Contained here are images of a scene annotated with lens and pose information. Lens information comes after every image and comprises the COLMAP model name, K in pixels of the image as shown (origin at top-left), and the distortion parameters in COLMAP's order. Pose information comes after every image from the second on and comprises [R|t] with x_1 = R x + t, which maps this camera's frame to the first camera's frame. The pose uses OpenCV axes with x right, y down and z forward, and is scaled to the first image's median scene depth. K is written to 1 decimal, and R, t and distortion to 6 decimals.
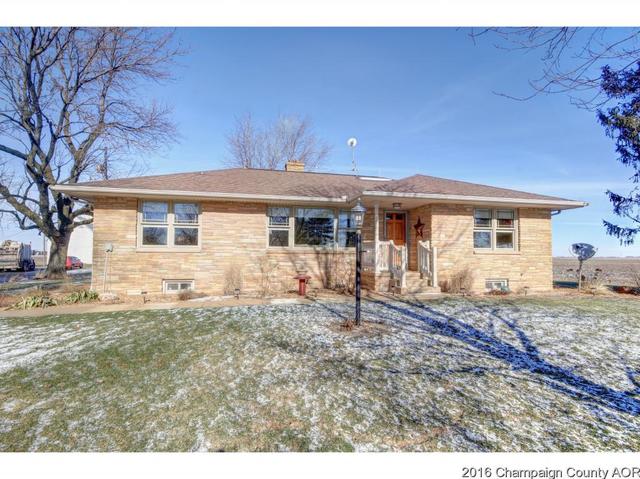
lens RADIAL K [[342.2, 0, 322.5], [0, 342.2, 238.3], [0, 0, 1]] dist [0.001112, 0.000069]
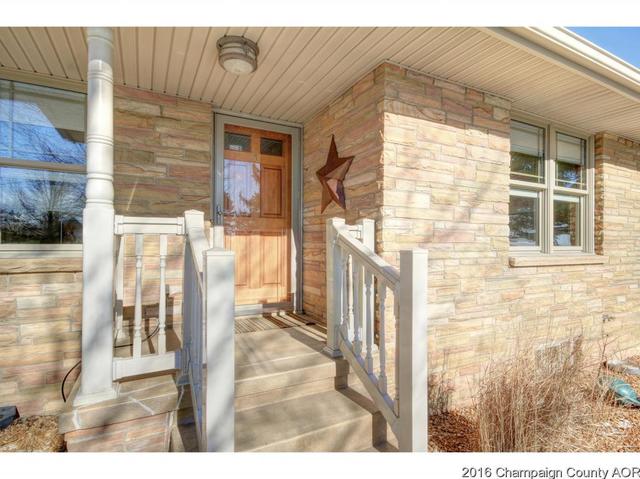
lens RADIAL K [[342.2, 0, 320.3], [0, 342.2, 241.8], [0, 0, 1]] dist [0.001112, 0.000069]
pose [[0.969693, 0.001020, 0.244324, 0.212421], [-0.010551, 0.999233, 0.037703, 0.014370], [-0.244099, -0.039138, 0.968960, 0.760270]]
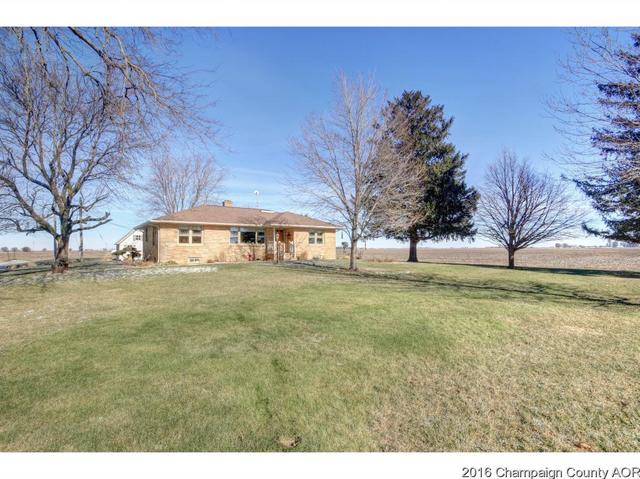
lens RADIAL K [[286.4, 0, 323.5], [0, 286.4, 241.9], [0, 0, 1]] dist [0.000823, -0.000037]
pose [[0.912153, -0.002949, 0.409838, -0.380675], [-0.005607, 0.999791, 0.019673, -0.031956], [-0.409811, -0.020243, 0.911946, -1.118315]]
